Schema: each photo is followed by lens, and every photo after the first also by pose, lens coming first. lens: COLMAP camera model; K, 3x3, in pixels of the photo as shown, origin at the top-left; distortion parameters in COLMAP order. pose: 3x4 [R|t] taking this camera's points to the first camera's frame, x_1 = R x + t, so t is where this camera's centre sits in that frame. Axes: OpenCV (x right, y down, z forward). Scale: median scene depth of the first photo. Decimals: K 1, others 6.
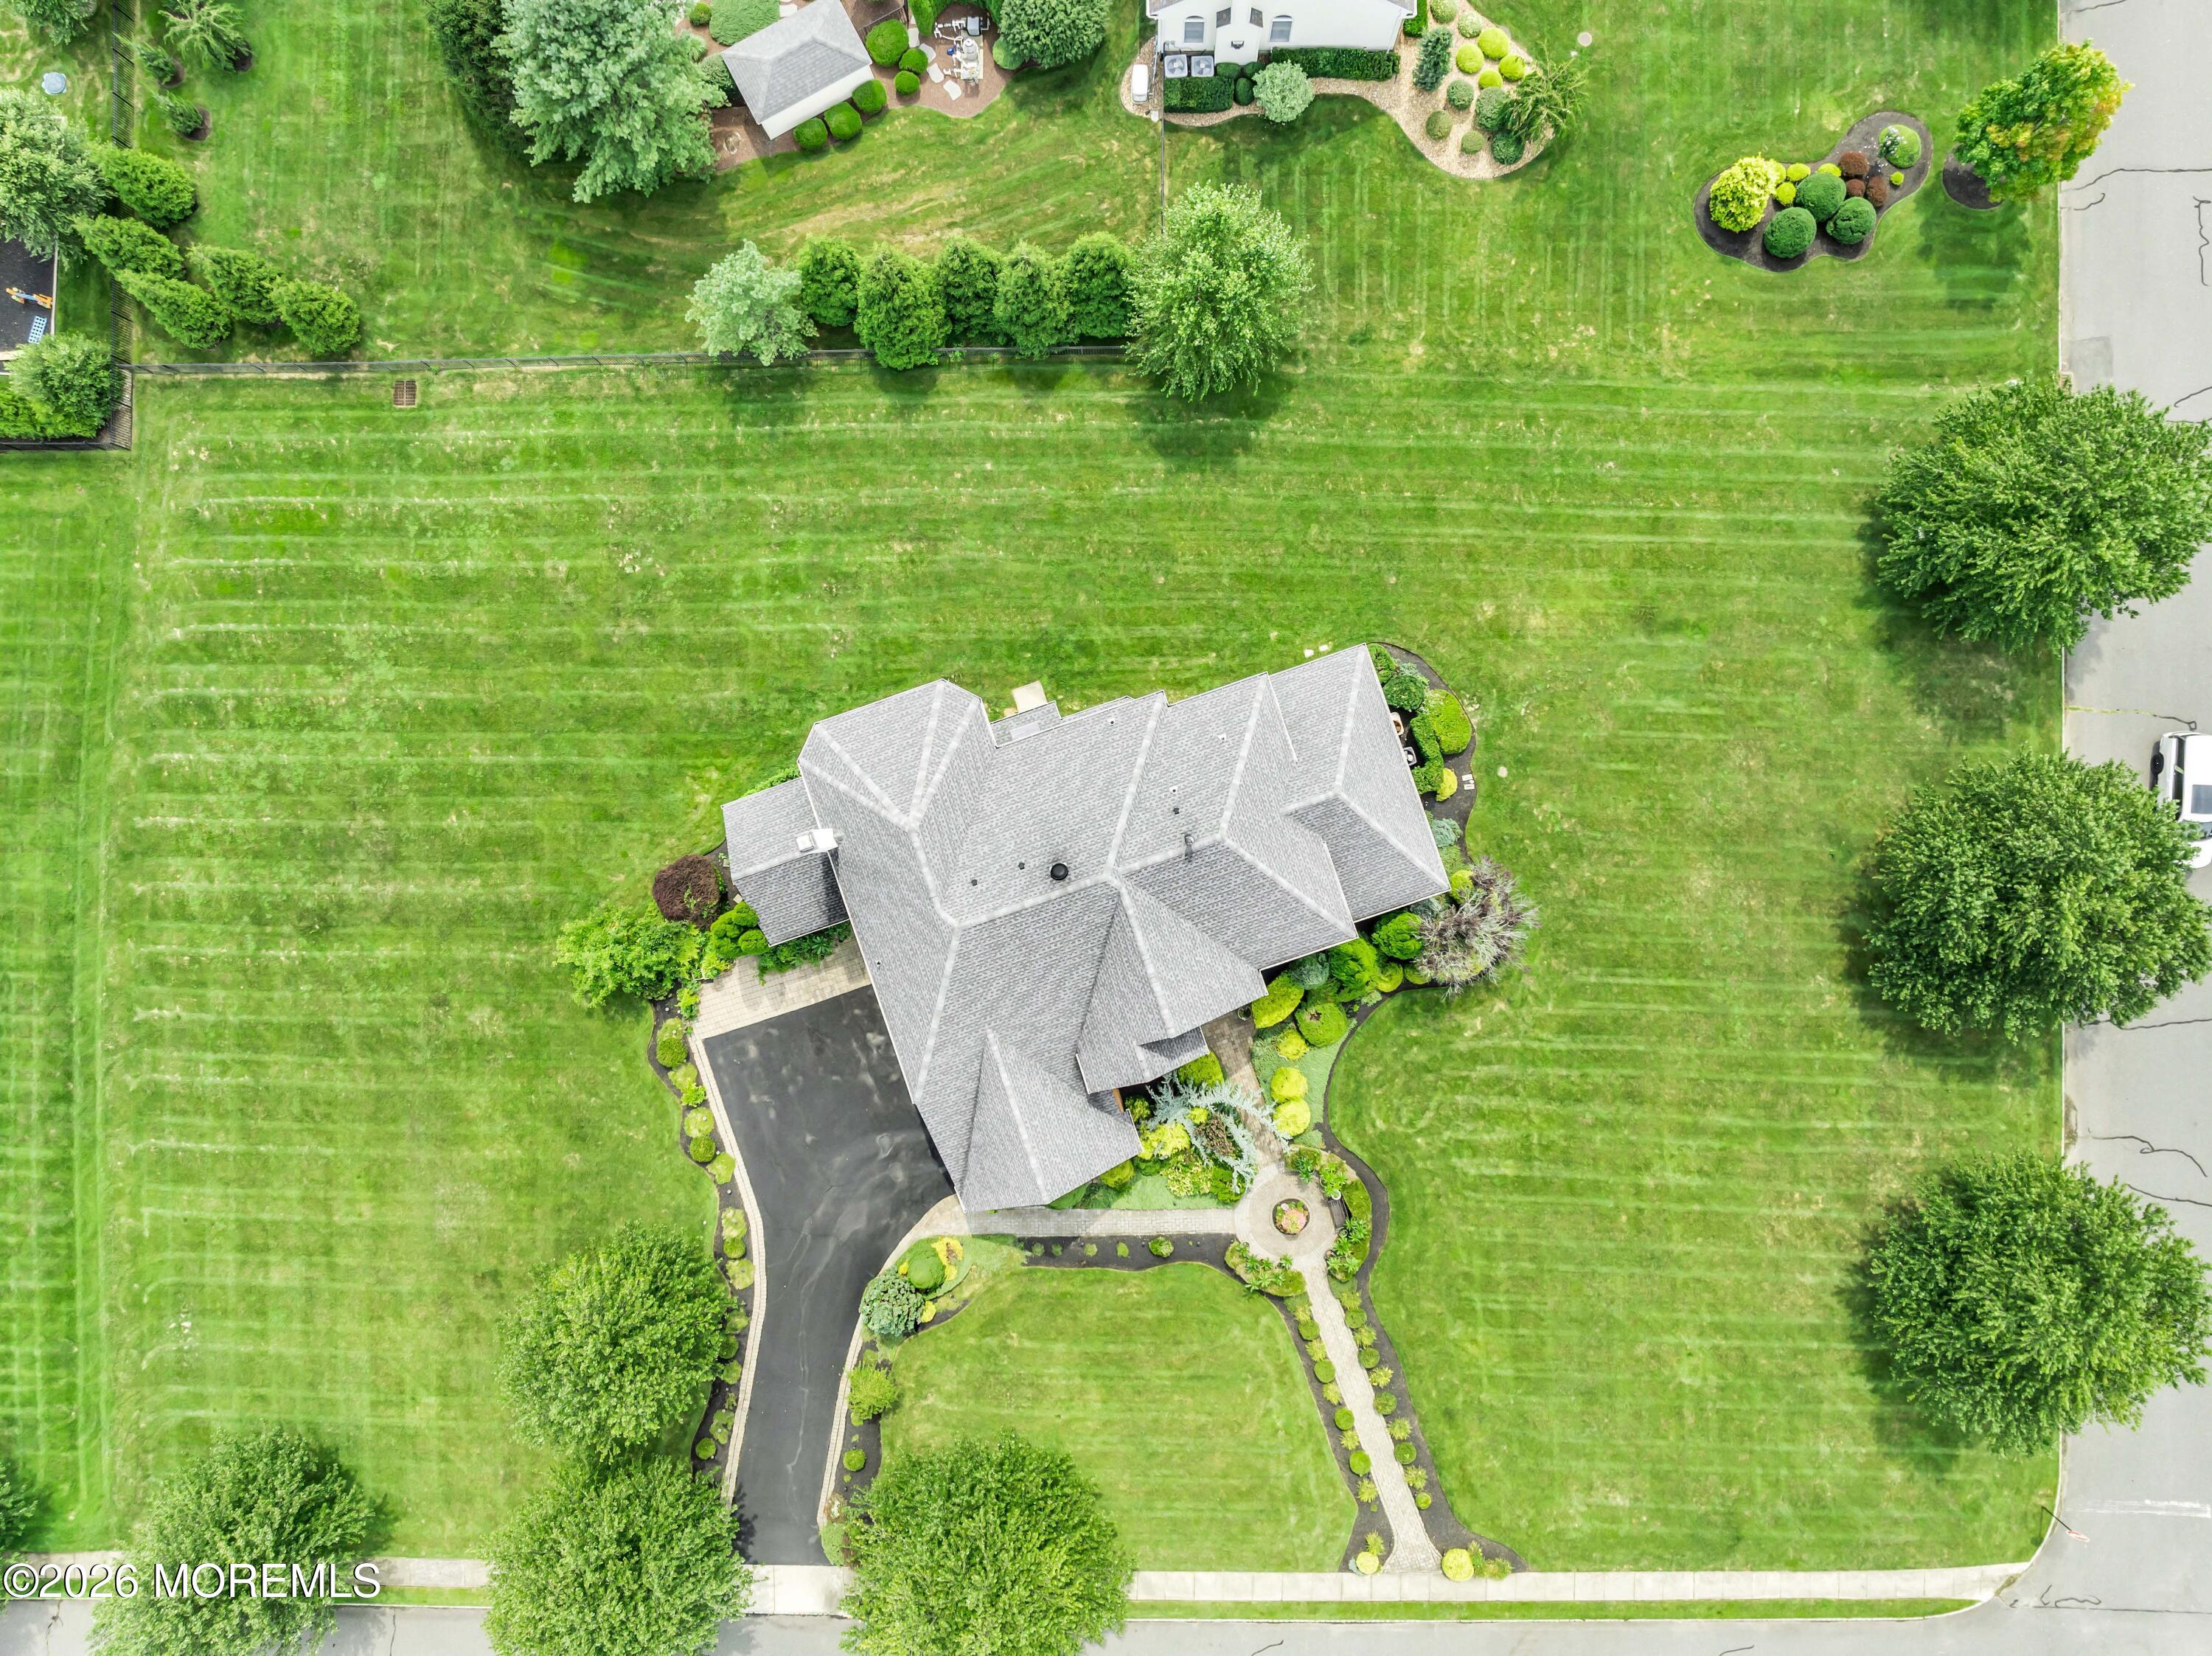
lens RADIAL K [[1556.0, 0, 1106.0], [0, 1556.0, 828.0], [0, 0, 1]] dist [-0.056468, 0.024270]
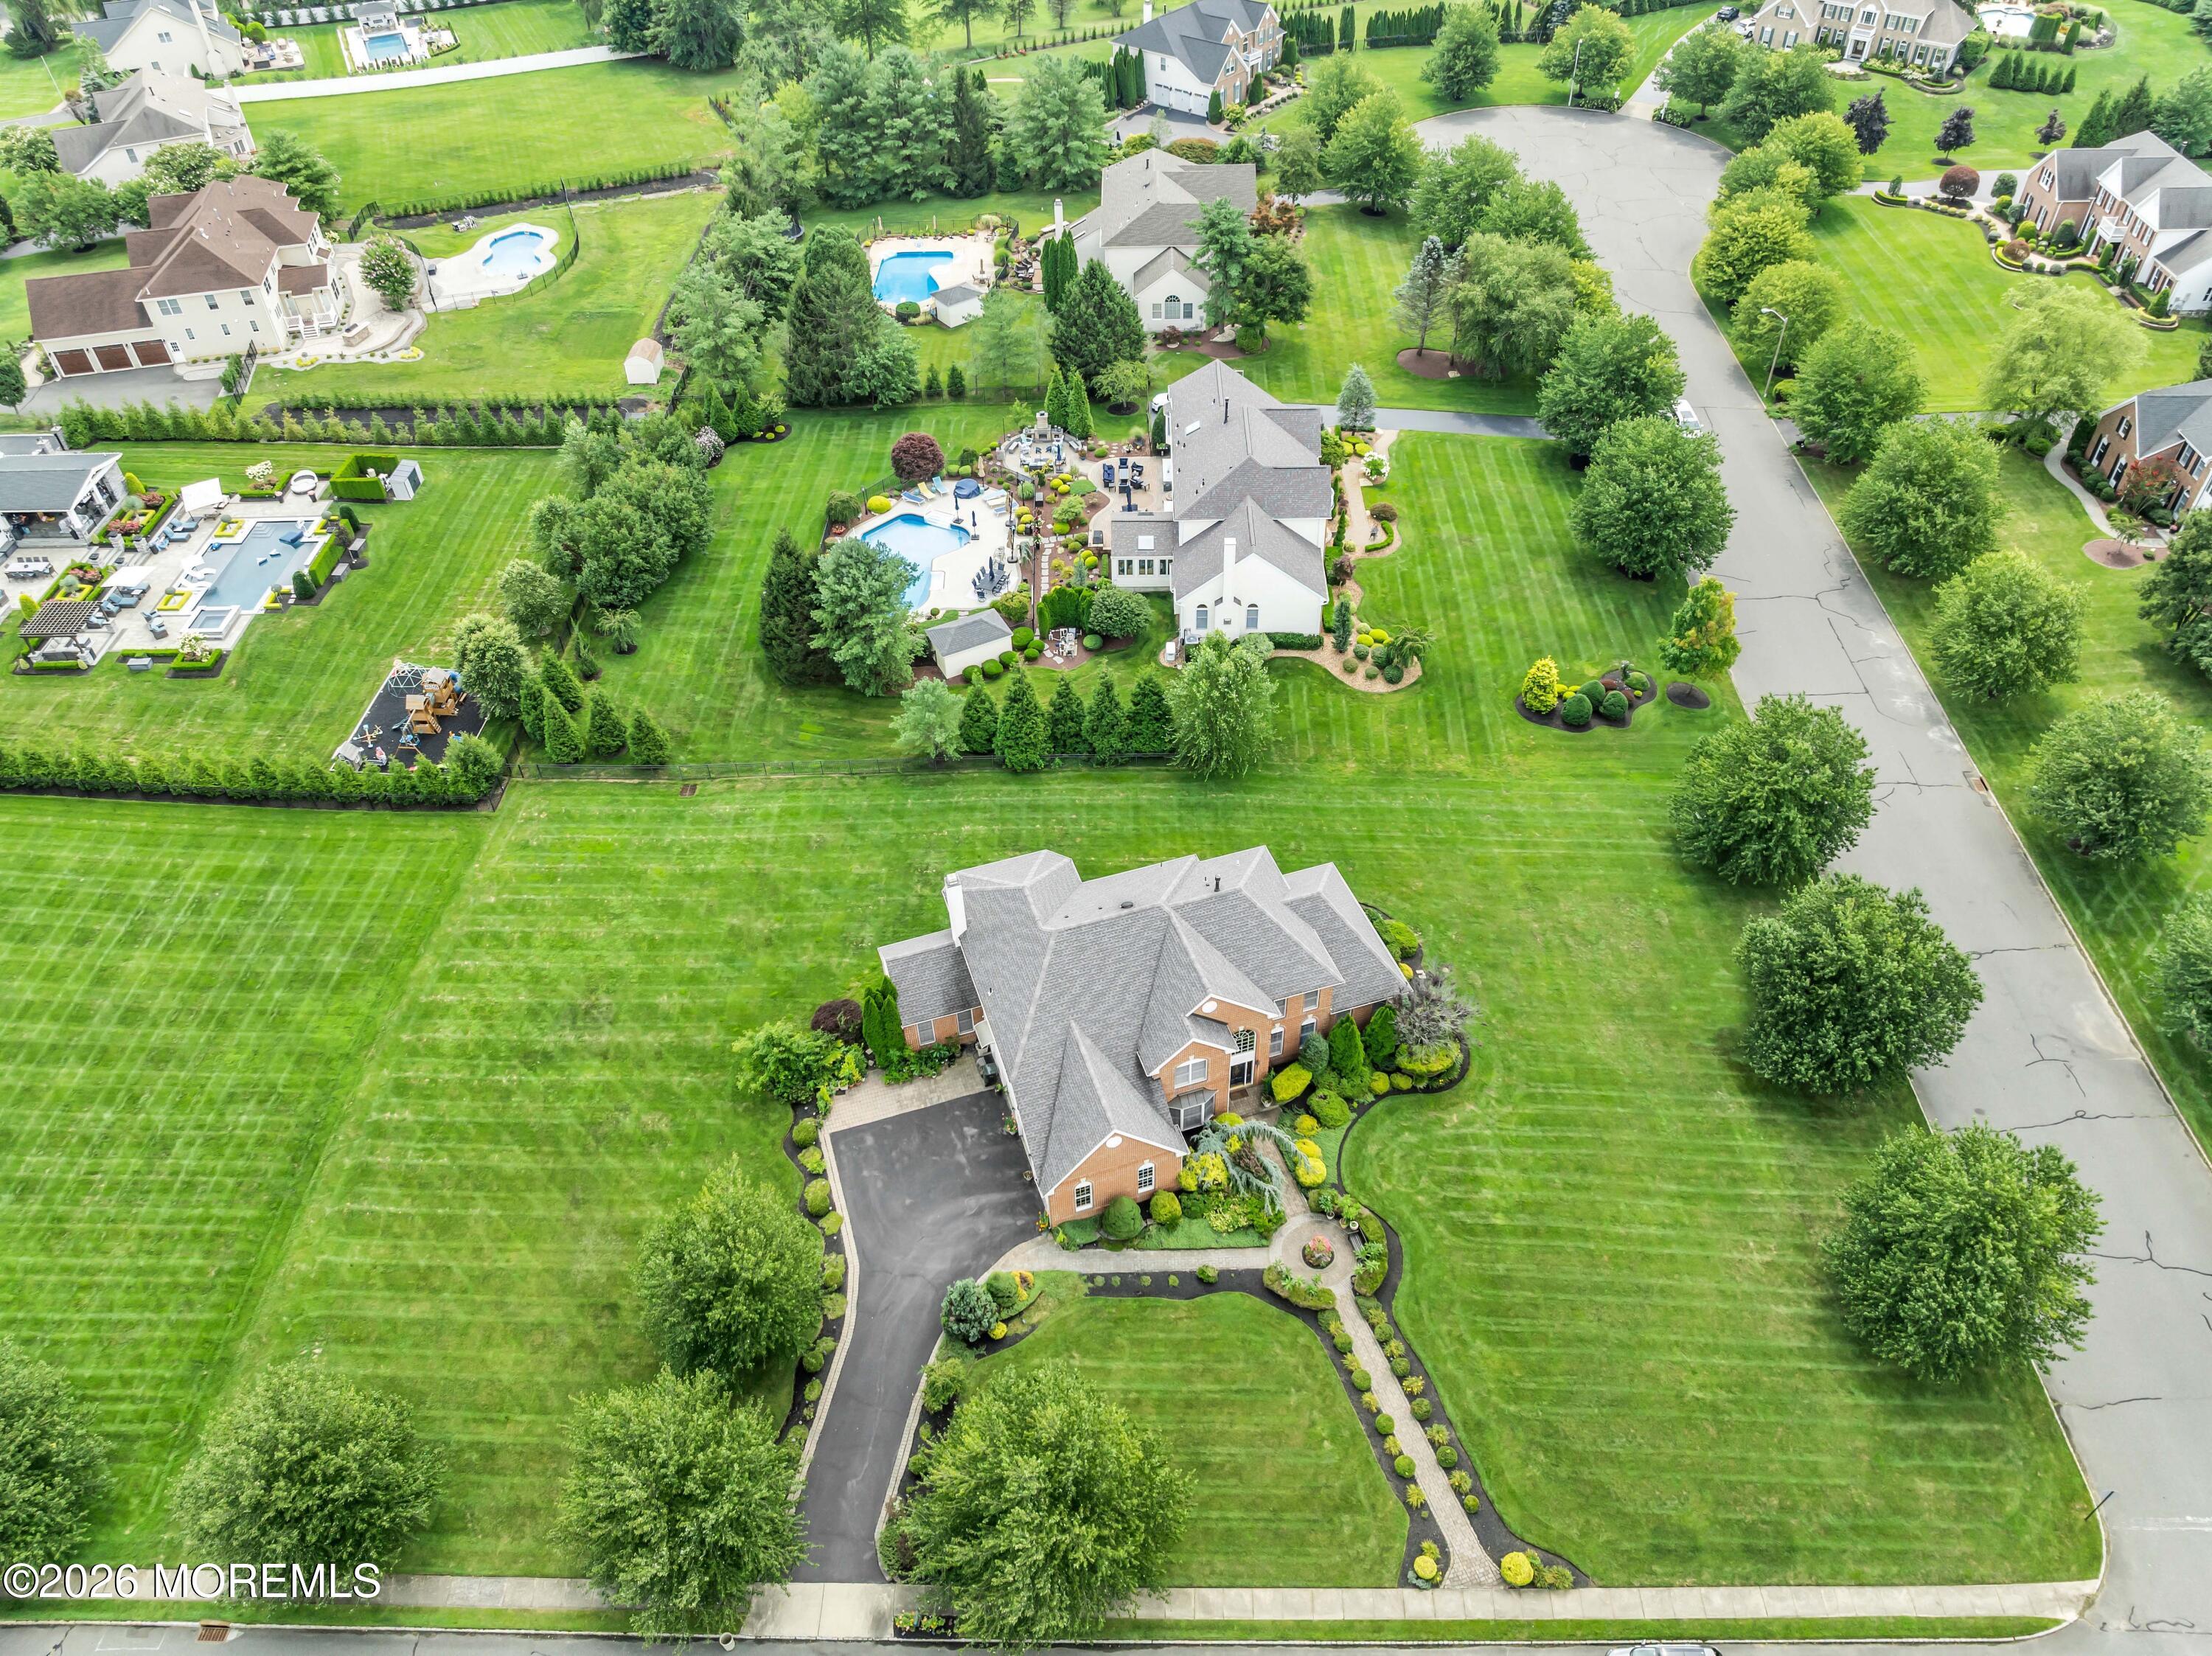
lens RADIAL K [[1556.0, 0, 1106.0], [0, 1556.0, 828.0], [0, 0, 1]] dist [-0.056468, 0.024270]
pose [[0.999920, 0.010835, -0.006493, -0.035053], [-0.012166, 0.687903, -0.725700, 0.871429], [-0.003396, 0.725721, 0.687980, -0.028665]]
